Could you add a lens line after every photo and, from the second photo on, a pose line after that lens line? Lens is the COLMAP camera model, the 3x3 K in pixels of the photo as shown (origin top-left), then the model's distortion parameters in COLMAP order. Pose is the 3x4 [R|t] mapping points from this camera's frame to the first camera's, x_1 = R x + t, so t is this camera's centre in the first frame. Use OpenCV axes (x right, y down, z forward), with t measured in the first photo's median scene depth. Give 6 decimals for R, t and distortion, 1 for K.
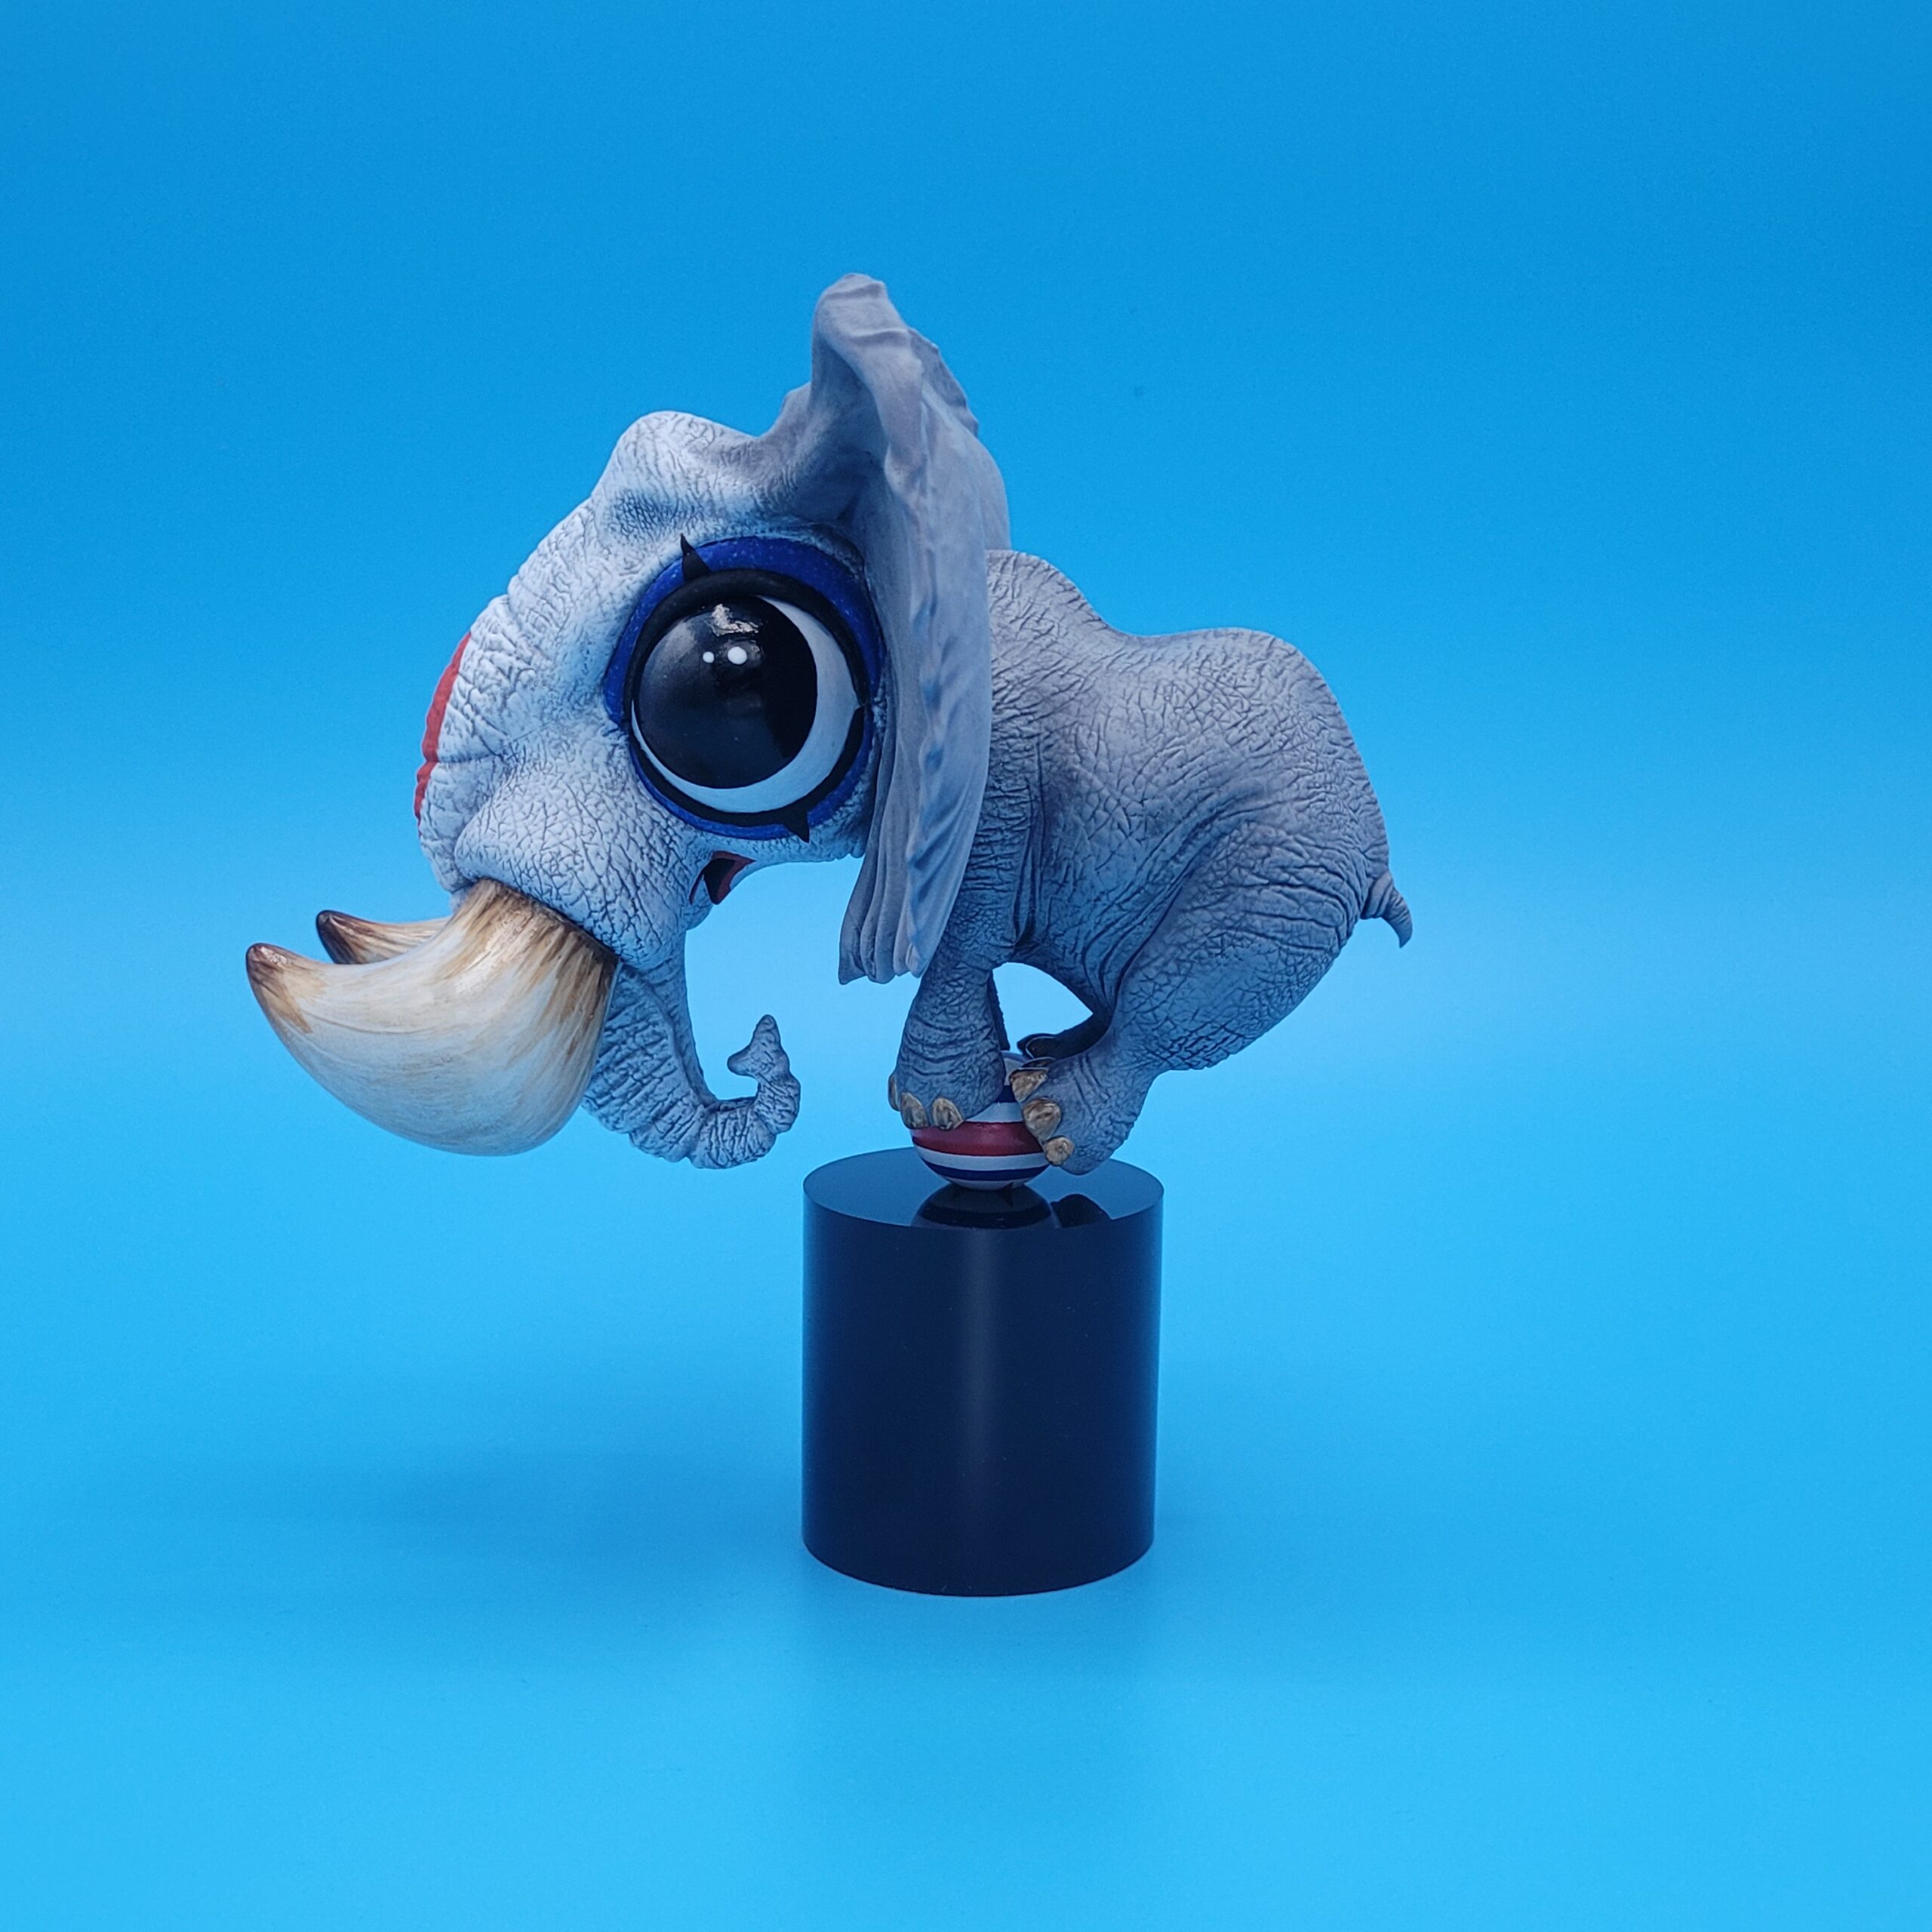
lens RADIAL K [[2582.6, 0, 981.6], [0, 2582.6, 975.5], [0, 0, 1]] dist [0.030797, 0.000000]
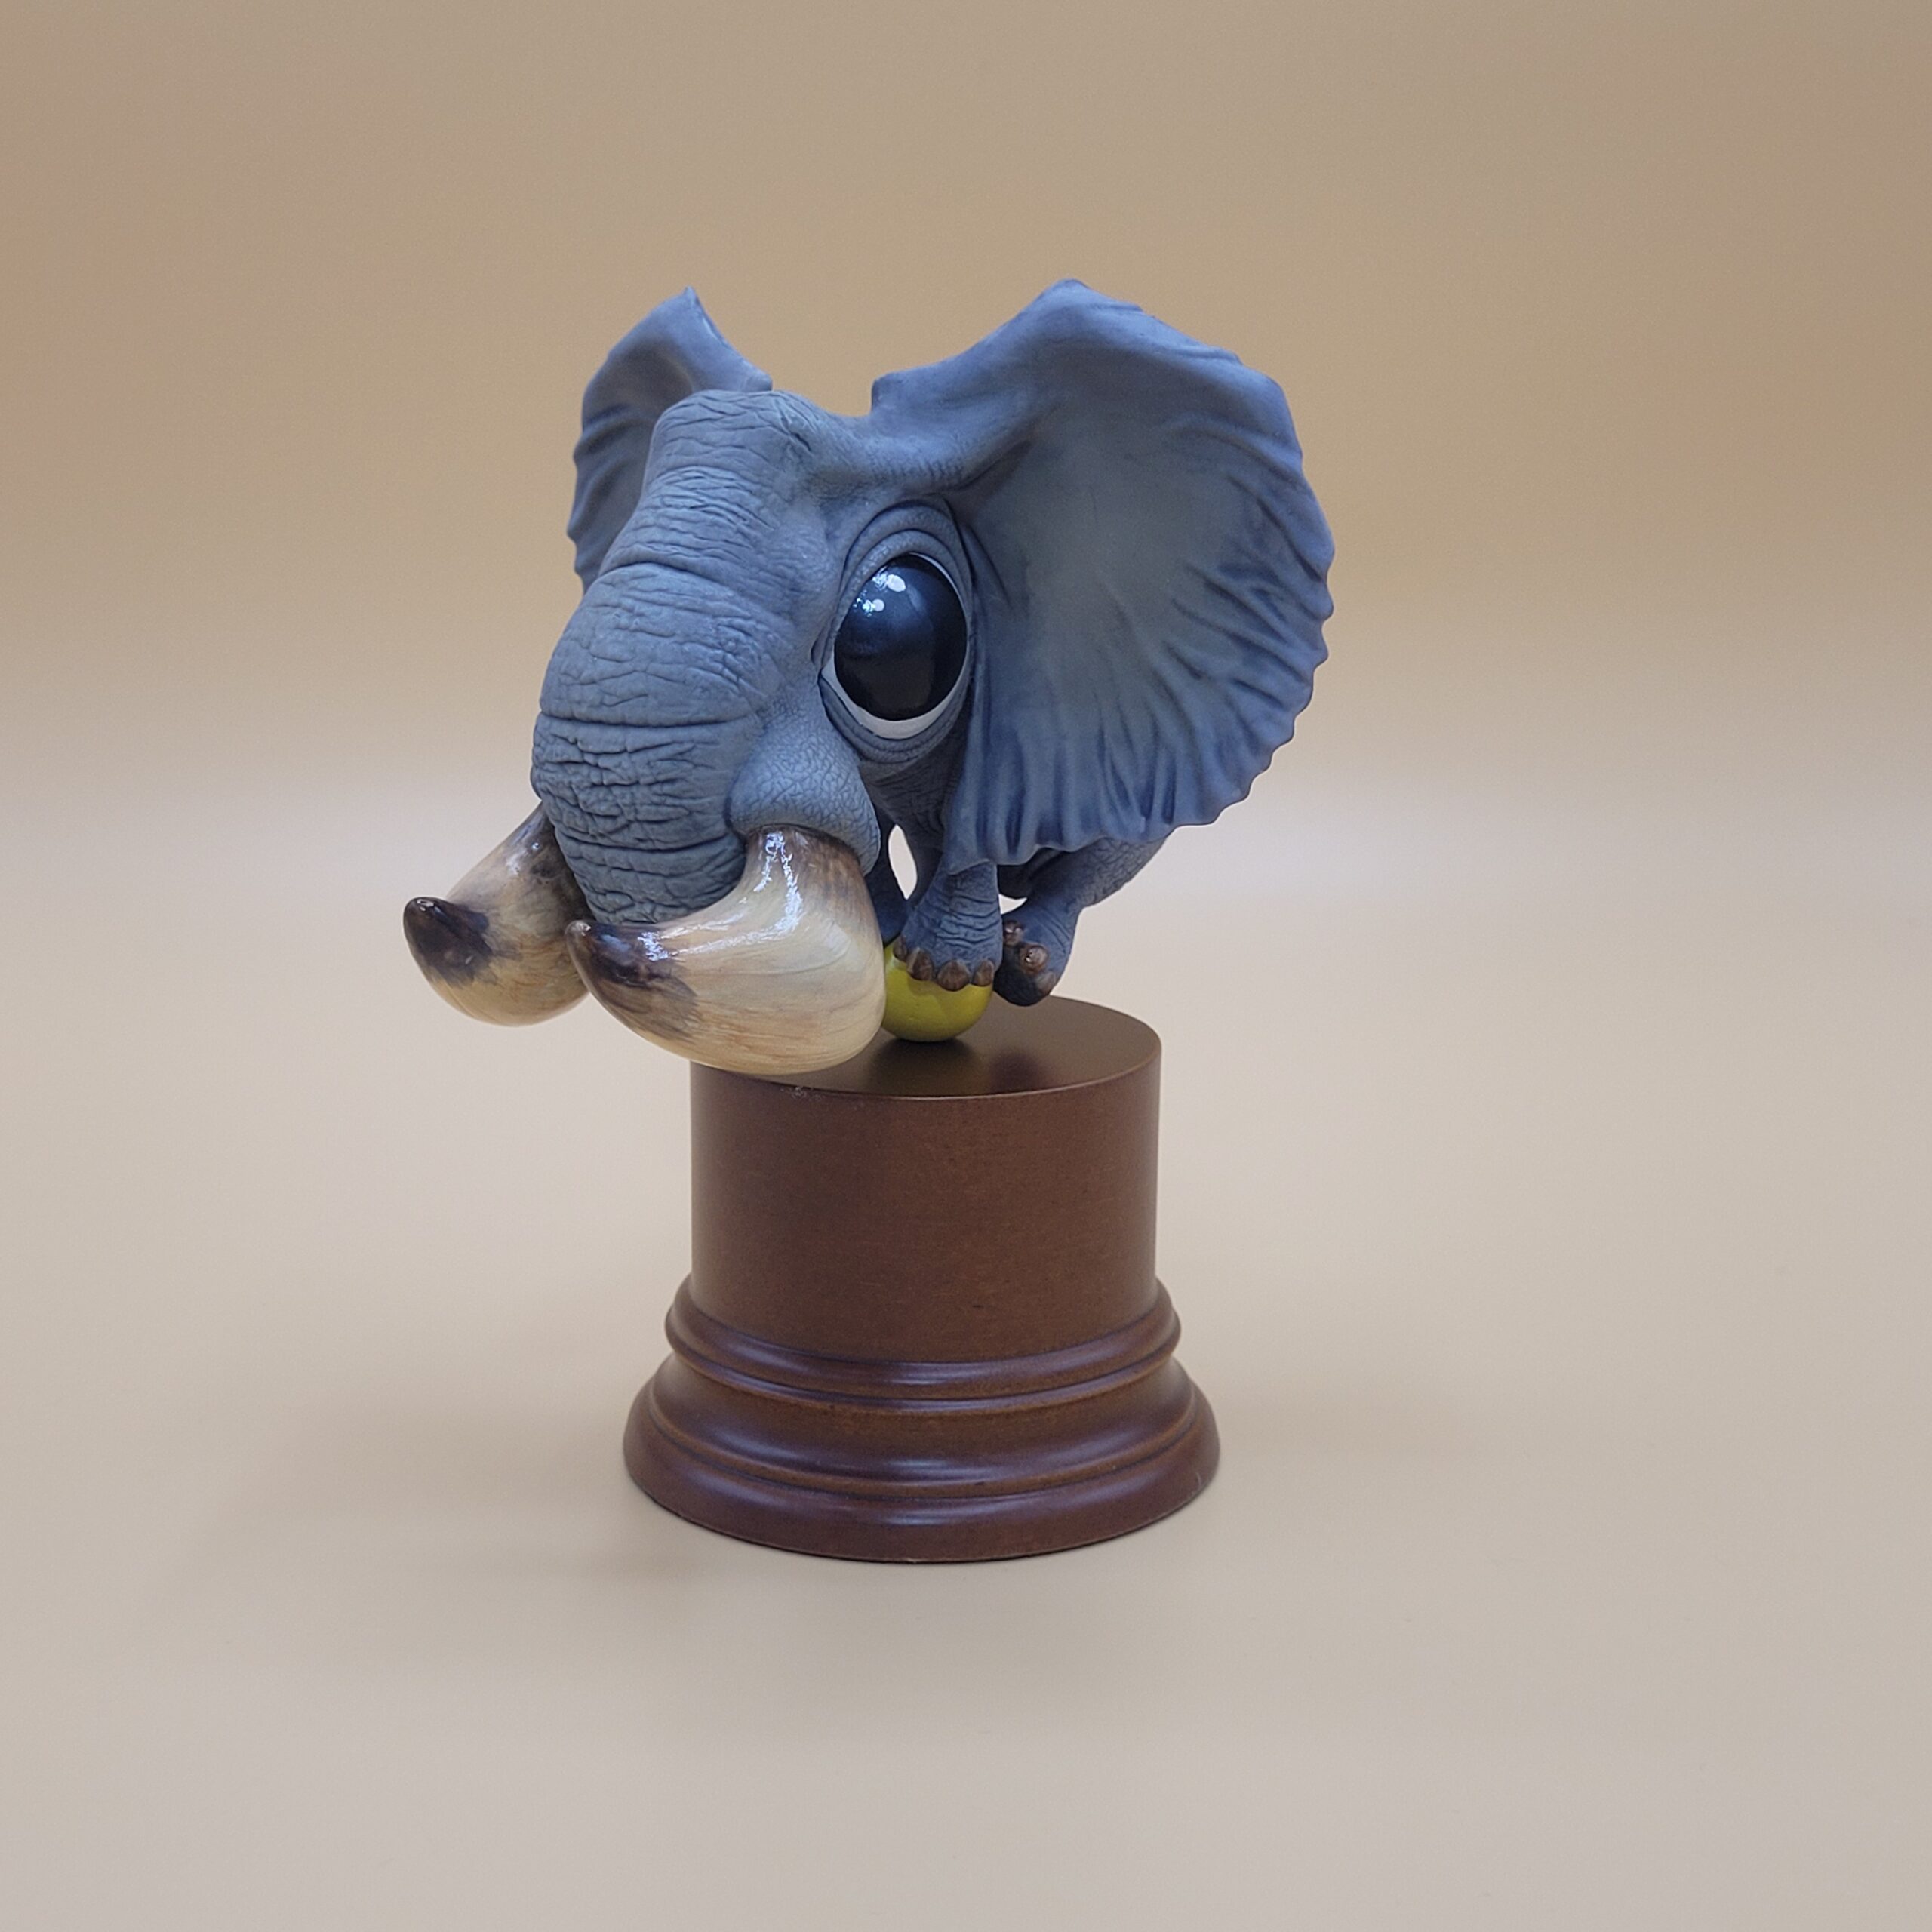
lens RADIAL K [[2955.9, 0, 1031.8], [0, 2955.9, 933.2], [0, 0, 1]] dist [0.032761, 0.000000]
pose [[0.571780, -0.161485, 0.804357, -1.164362], [0.142260, 0.985100, 0.096646, -0.099155], [-0.807979, 0.059167, 0.586233, 0.172735]]
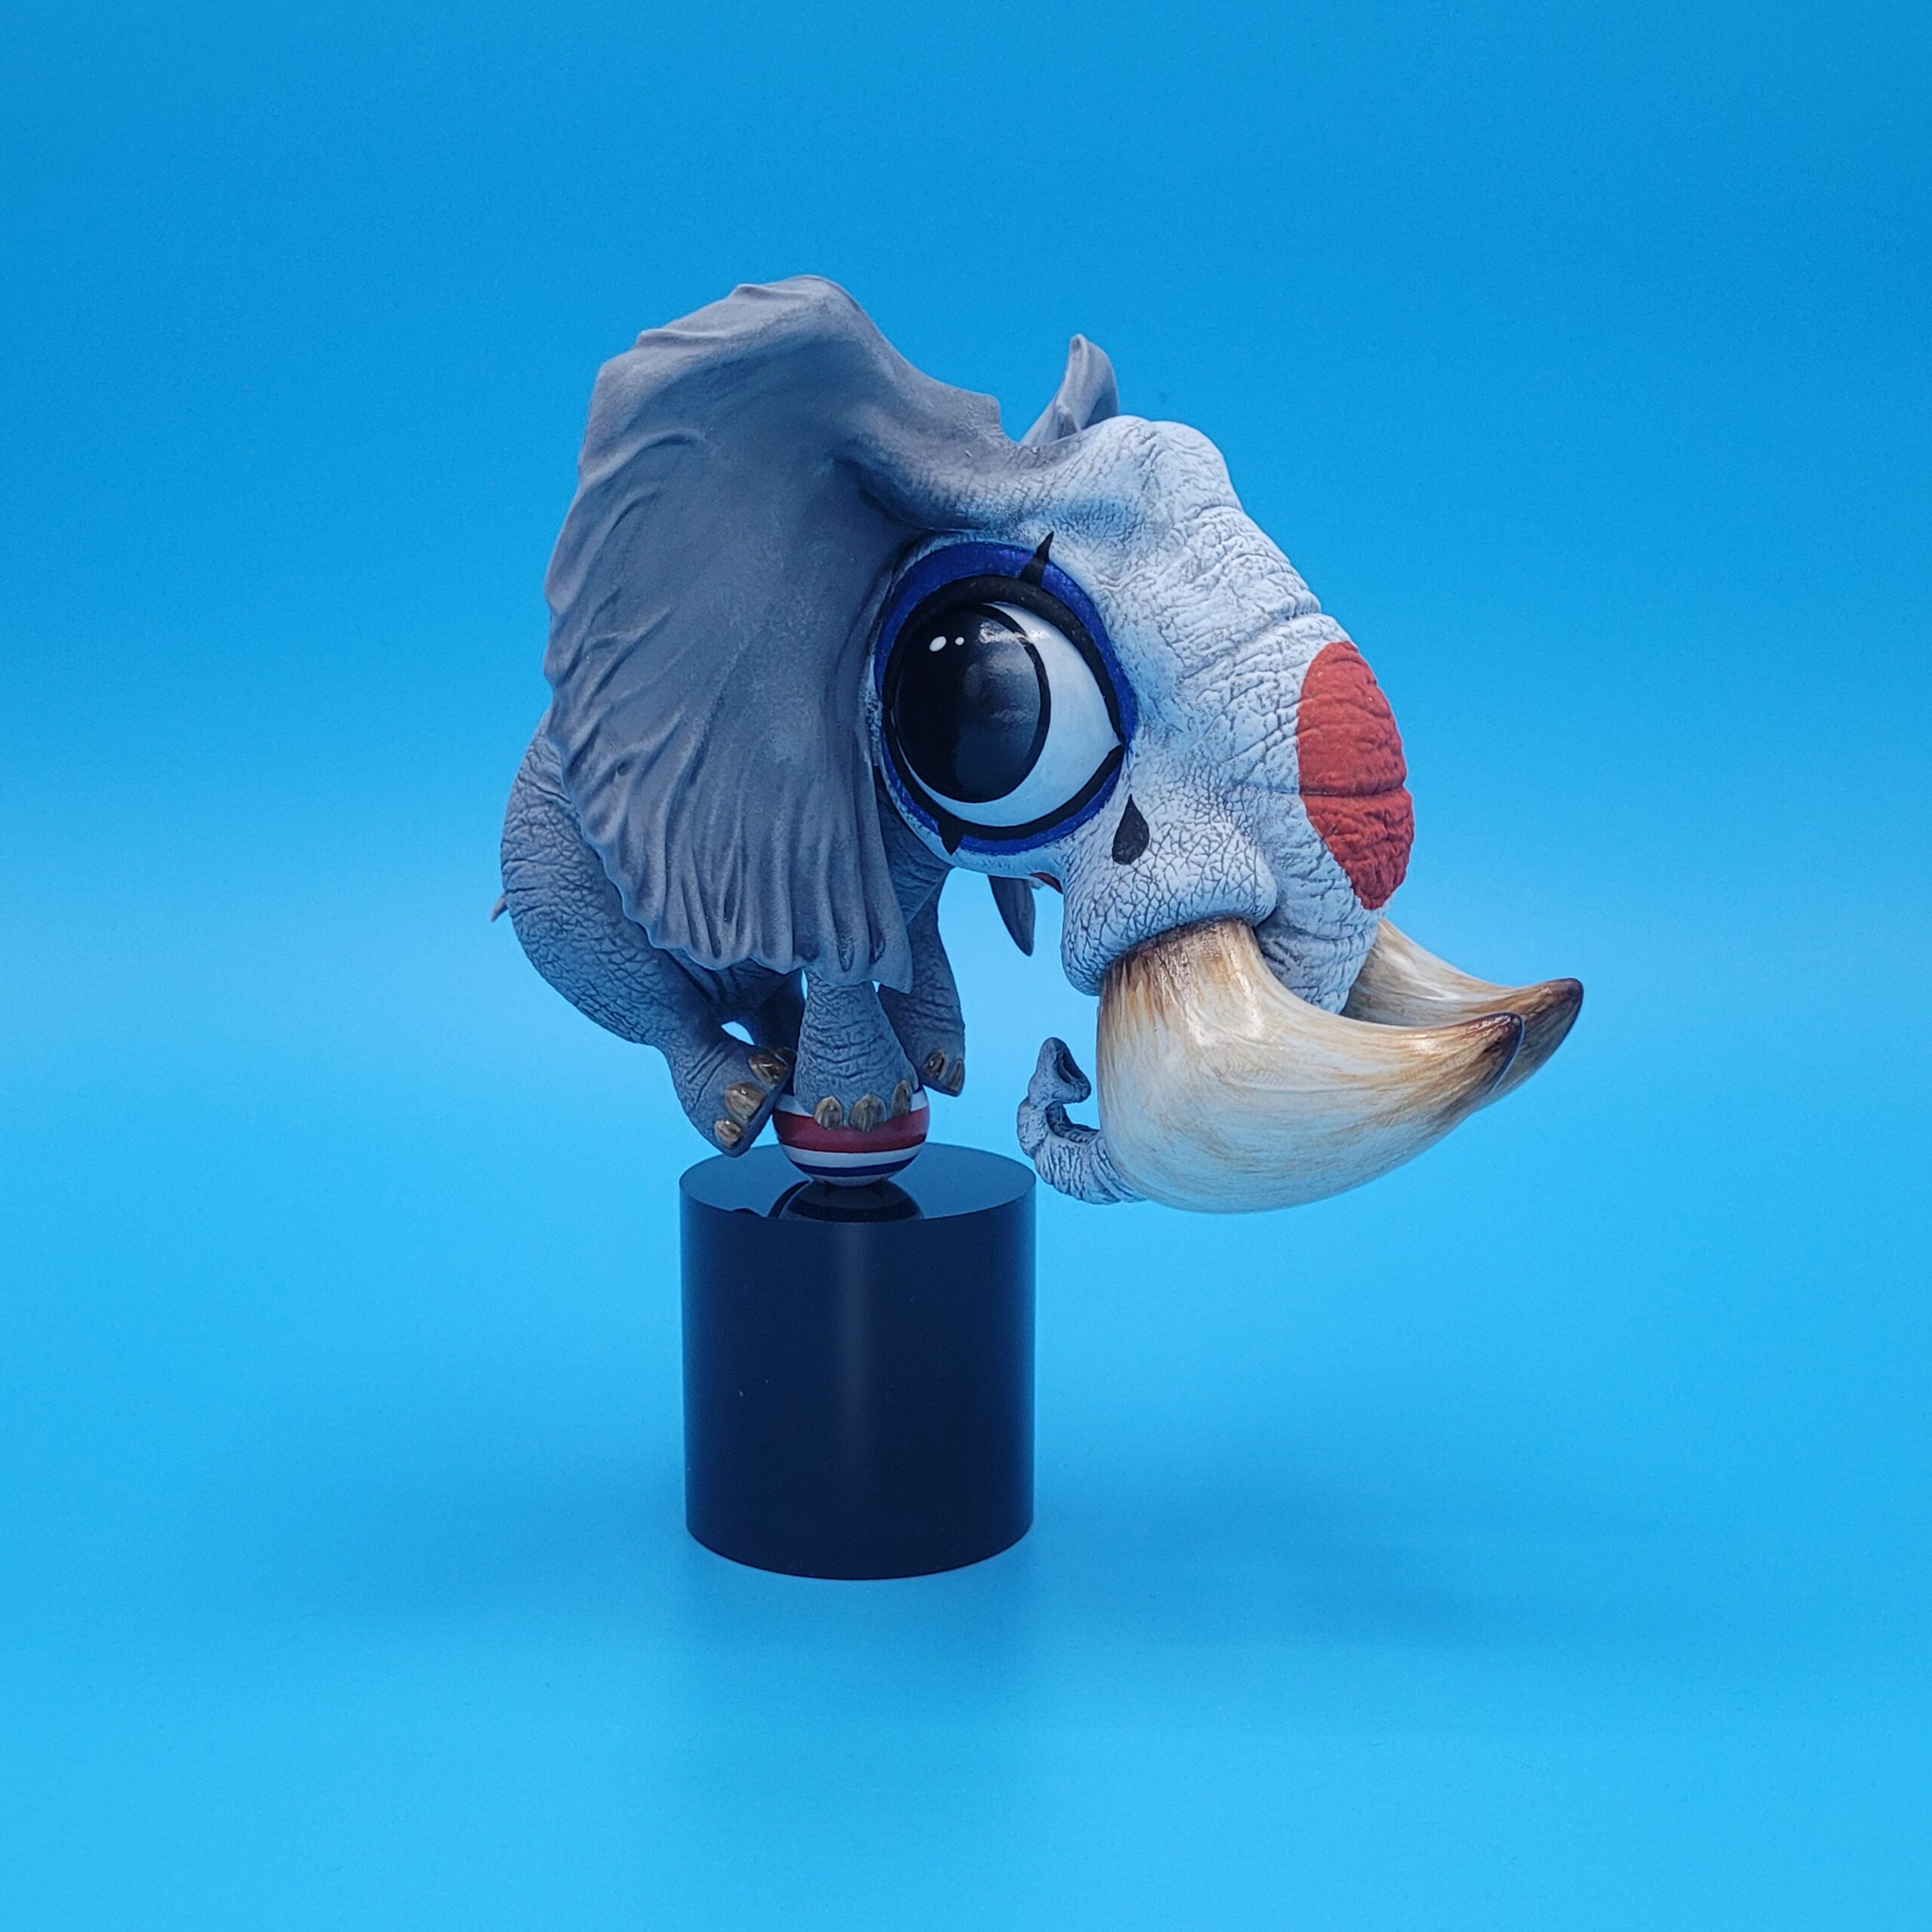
lens RADIAL K [[2582.6, 0, 973.3], [0, 2582.6, 973.0], [0, 0, 1]] dist [0.030797, 0.000000]
pose [[-0.915758, -0.084593, 0.392722, -0.471800], [0.043245, 0.951140, 0.305715, -0.331559], [-0.399395, 0.296944, -0.867357, 2.002574]]
